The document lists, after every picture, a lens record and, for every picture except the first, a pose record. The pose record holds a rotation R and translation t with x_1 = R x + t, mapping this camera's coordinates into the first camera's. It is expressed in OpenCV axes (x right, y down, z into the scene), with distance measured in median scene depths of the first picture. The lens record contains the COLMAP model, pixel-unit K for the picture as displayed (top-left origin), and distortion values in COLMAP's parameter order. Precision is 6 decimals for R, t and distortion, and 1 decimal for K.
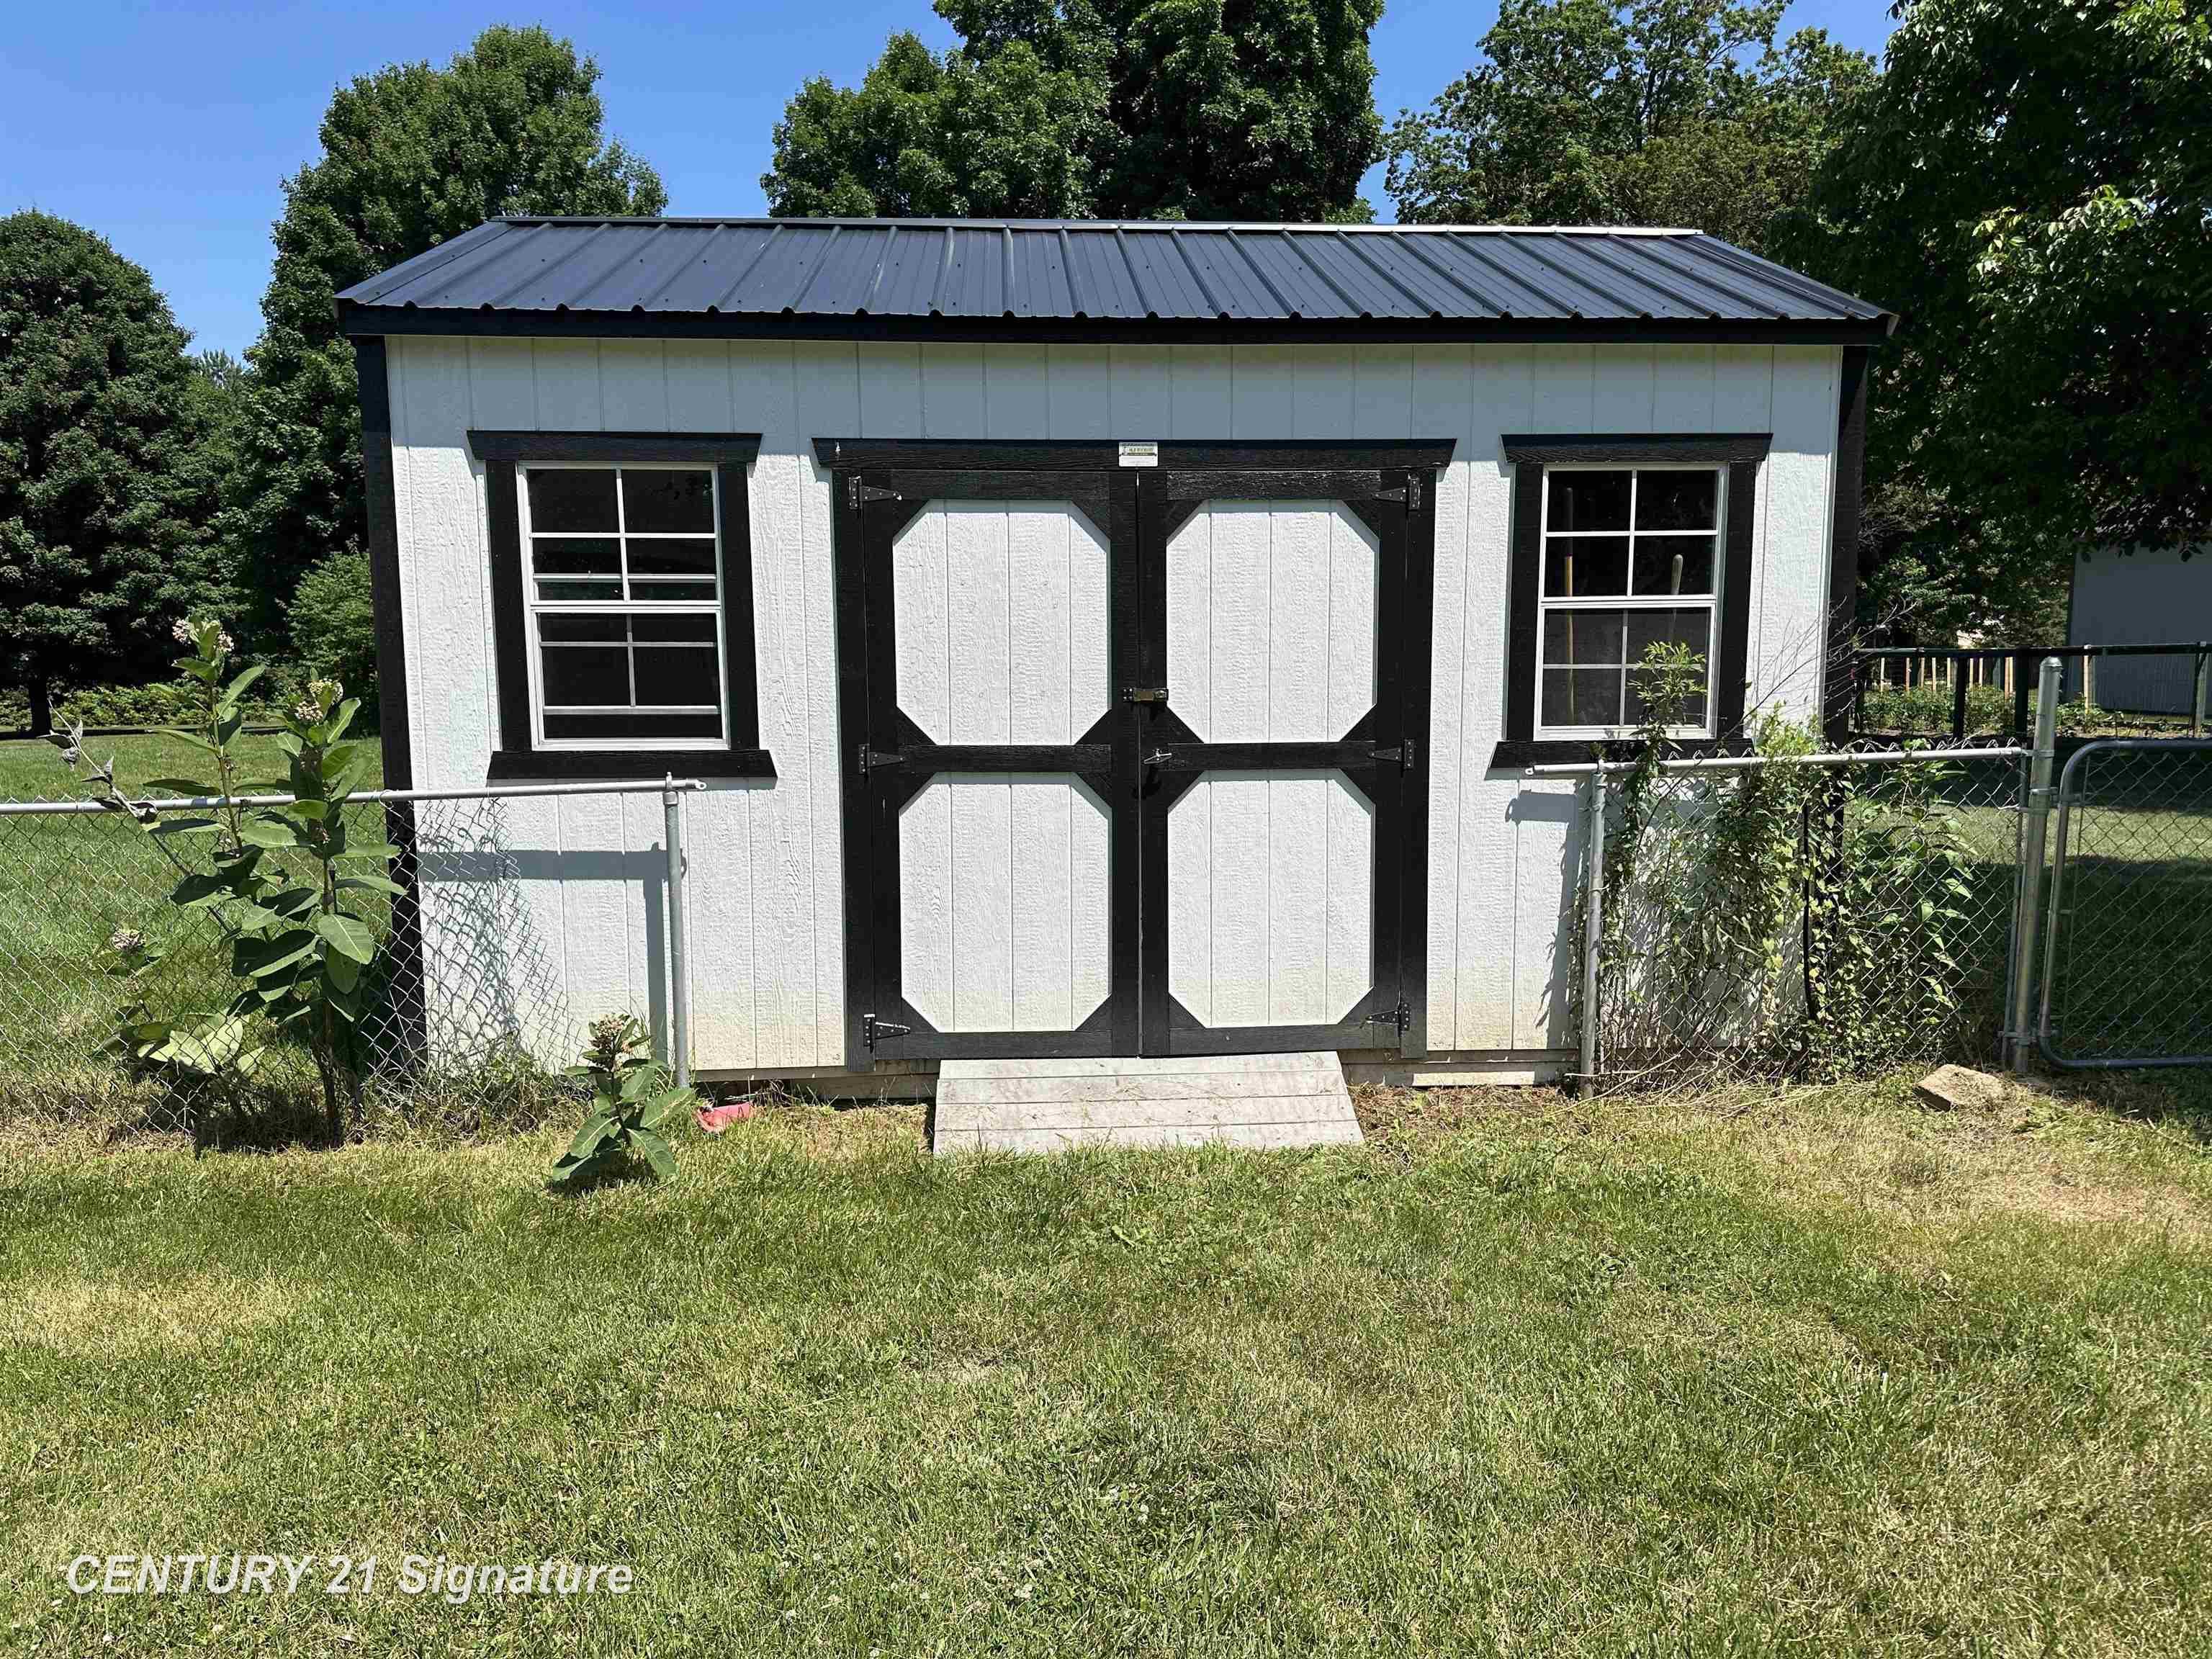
lens RADIAL K [[1523.2, 0, 1140.9], [0, 1523.2, 847.8], [0, 0, 1]] dist [0.041398, -0.054450]
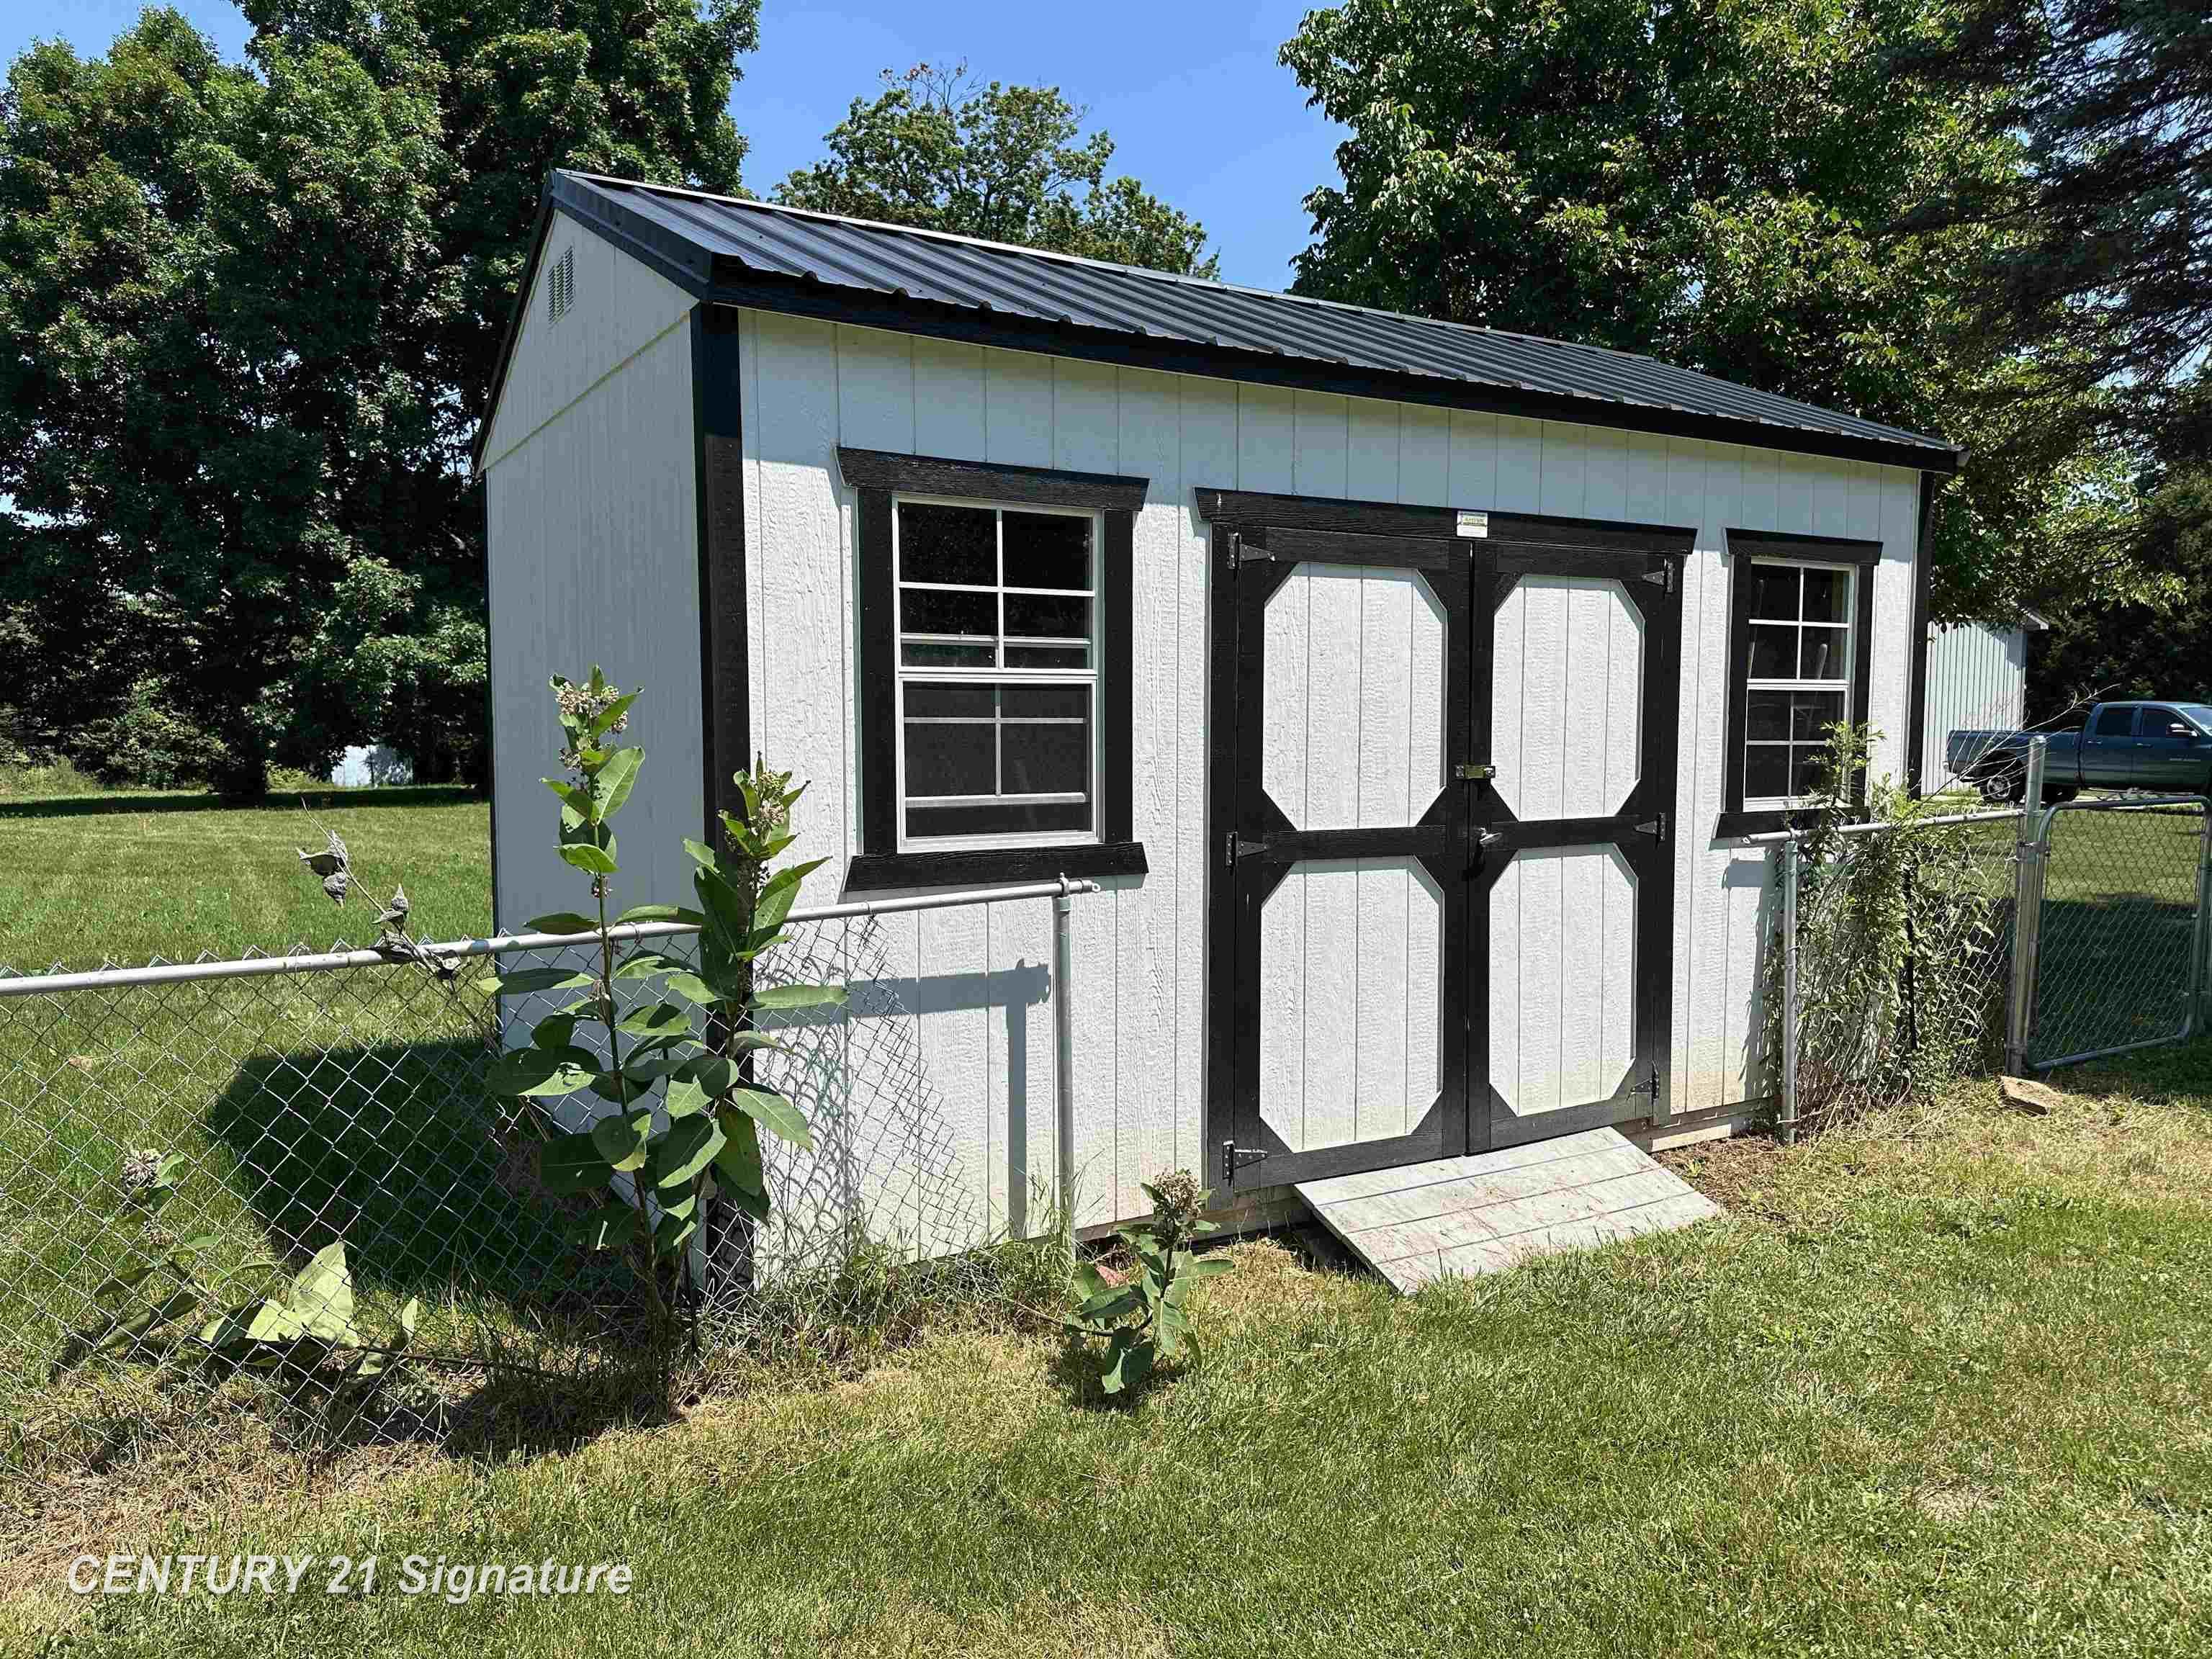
lens RADIAL K [[1523.2, 0, 1092.7], [0, 1523.2, 852.2], [0, 0, 1]] dist [0.041398, -0.054450]
pose [[0.893533, -0.033096, 0.447777, -0.610799], [0.054810, 0.997861, -0.035619, -0.028016], [-0.445640, 0.056370, 0.893436, 0.238184]]
